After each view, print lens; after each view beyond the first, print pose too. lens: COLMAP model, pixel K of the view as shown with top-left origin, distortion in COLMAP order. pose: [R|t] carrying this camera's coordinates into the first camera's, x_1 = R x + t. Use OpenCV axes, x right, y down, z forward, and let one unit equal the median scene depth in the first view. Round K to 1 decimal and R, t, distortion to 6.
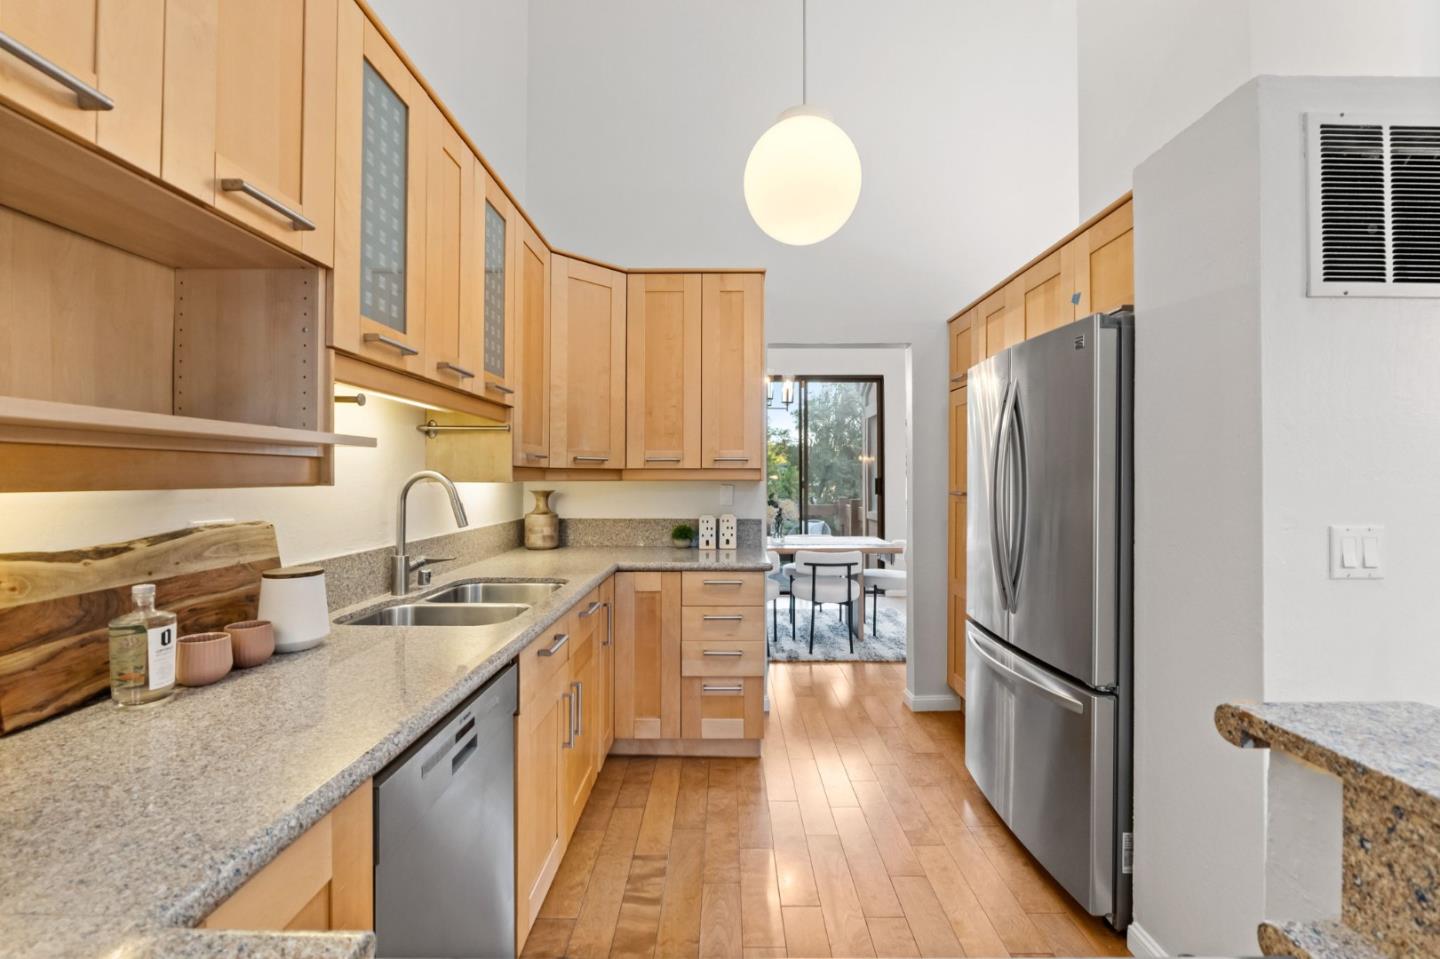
lens RADIAL K [[600.5, 0, 726.0], [0, 600.5, 472.4], [0, 0, 1]] dist [-0.004148, -0.000035]
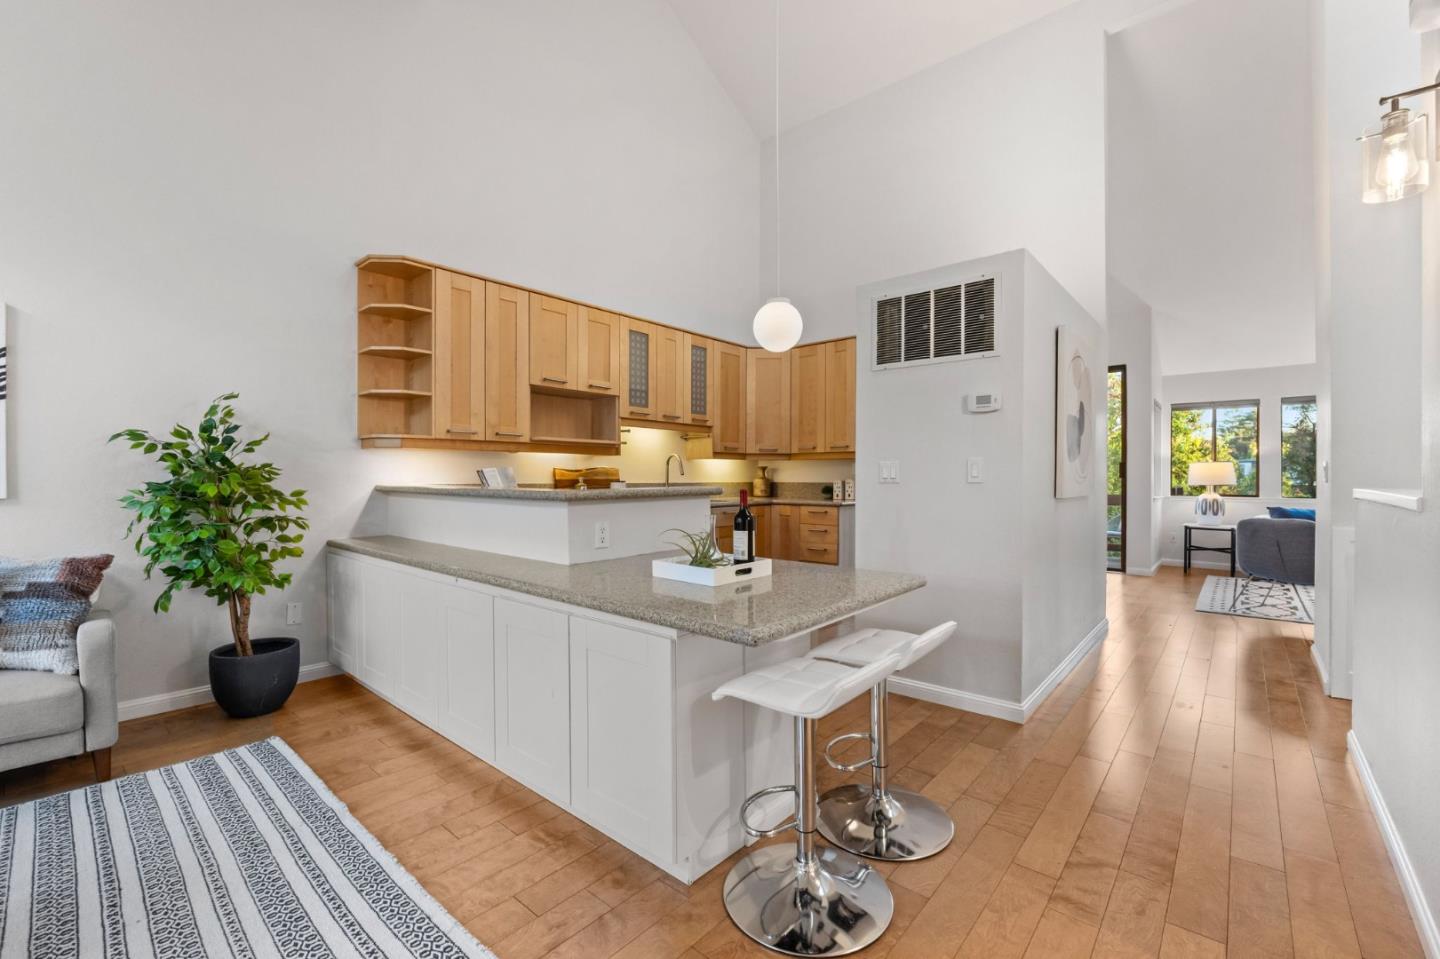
lens RADIAL K [[600.5, 0, 728.0], [0, 600.5, 475.1], [0, 0, 1]] dist [-0.004148, -0.000035]
pose [[0.760120, -0.002691, -0.649777, 0.991484], [0.005330, 0.999984, 0.002094, 0.061737], [0.649760, -0.005055, 0.760122, -0.603860]]
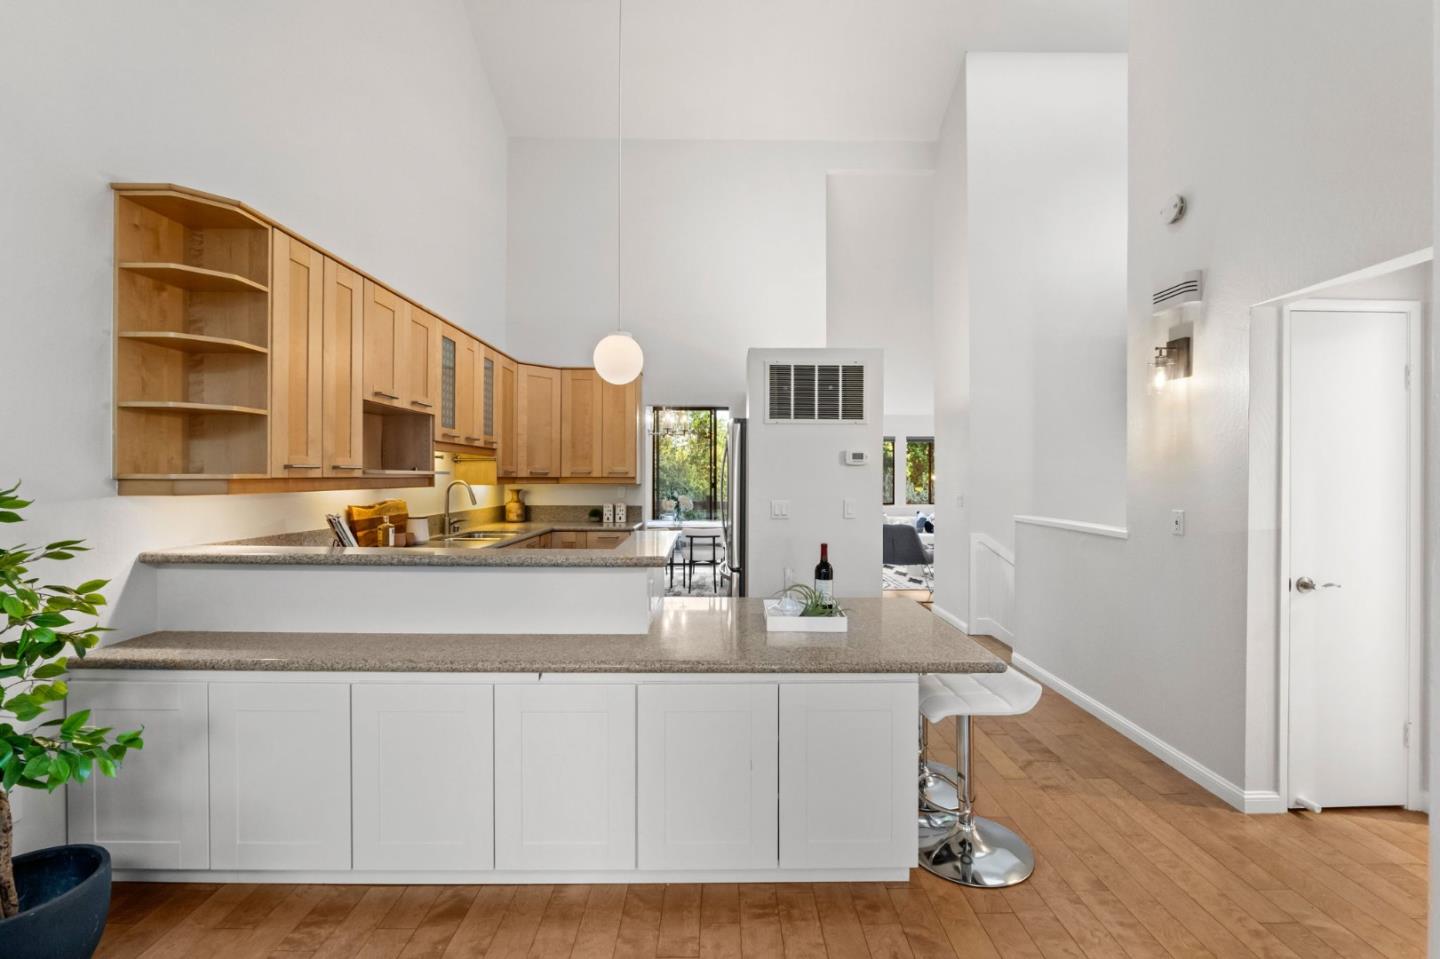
lens RADIAL K [[600.5, 0, 723.9], [0, 600.5, 472.0], [0, 0, 1]] dist [-0.004148, -0.000035]
pose [[0.999977, 0.001735, 0.006524, 0.346947], [-0.001737, 0.999998, 0.000435, -0.025852], [-0.006523, -0.000446, 0.999979, -0.902284]]
